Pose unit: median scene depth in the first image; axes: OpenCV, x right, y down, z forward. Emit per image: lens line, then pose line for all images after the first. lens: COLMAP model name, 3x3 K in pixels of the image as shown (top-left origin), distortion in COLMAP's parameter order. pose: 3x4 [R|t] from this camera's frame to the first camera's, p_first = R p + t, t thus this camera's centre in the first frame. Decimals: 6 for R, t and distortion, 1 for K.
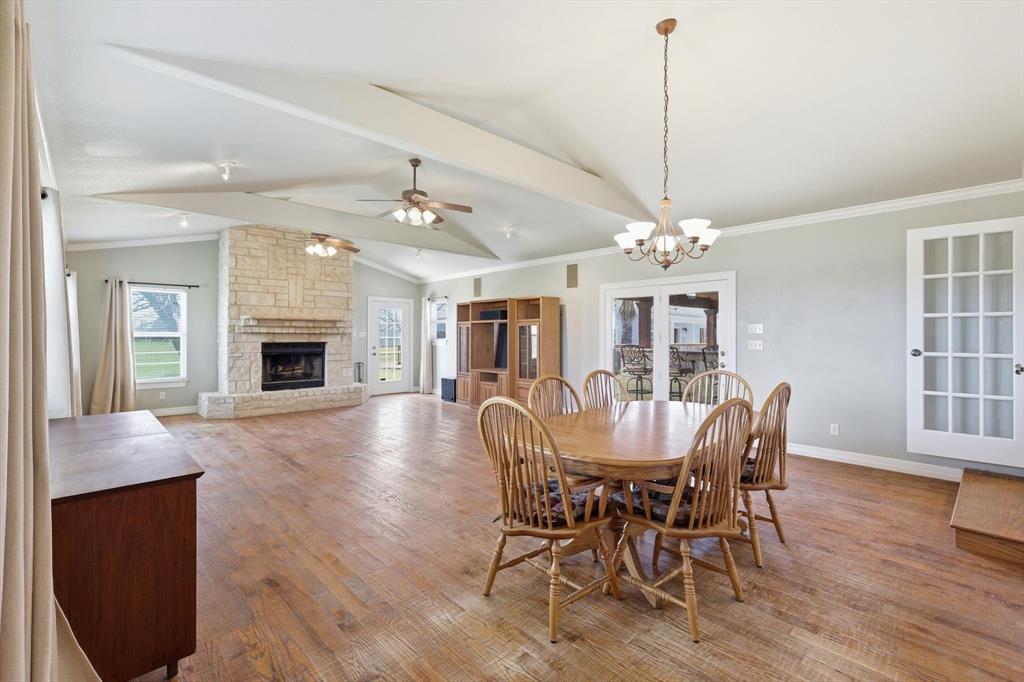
lens RADIAL K [[448.2, 0, 507.6], [0, 448.2, 337.2], [0, 0, 1]] dist [0.000350, -0.000549]
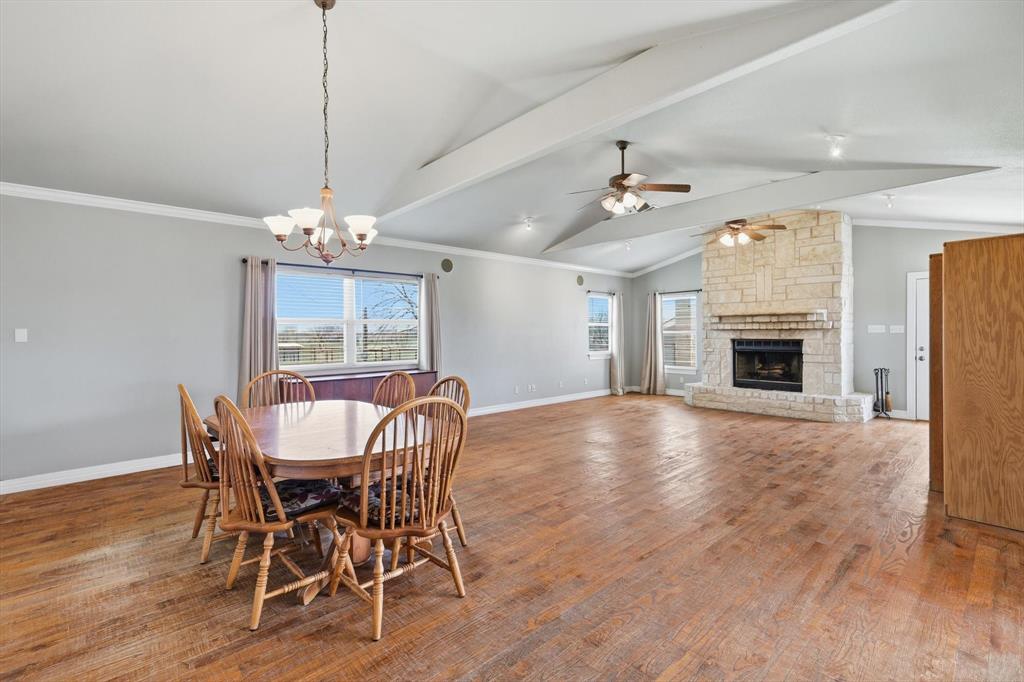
lens RADIAL K [[448.2, 0, 513.6], [0, 448.2, 342.3], [0, 0, 1]] dist [0.000350, -0.000549]
pose [[0.006316, 0.019604, -0.999788, 0.463055], [0.004411, 0.999798, 0.019632, -0.002659], [0.999970, -0.004534, 0.006228, 0.496499]]
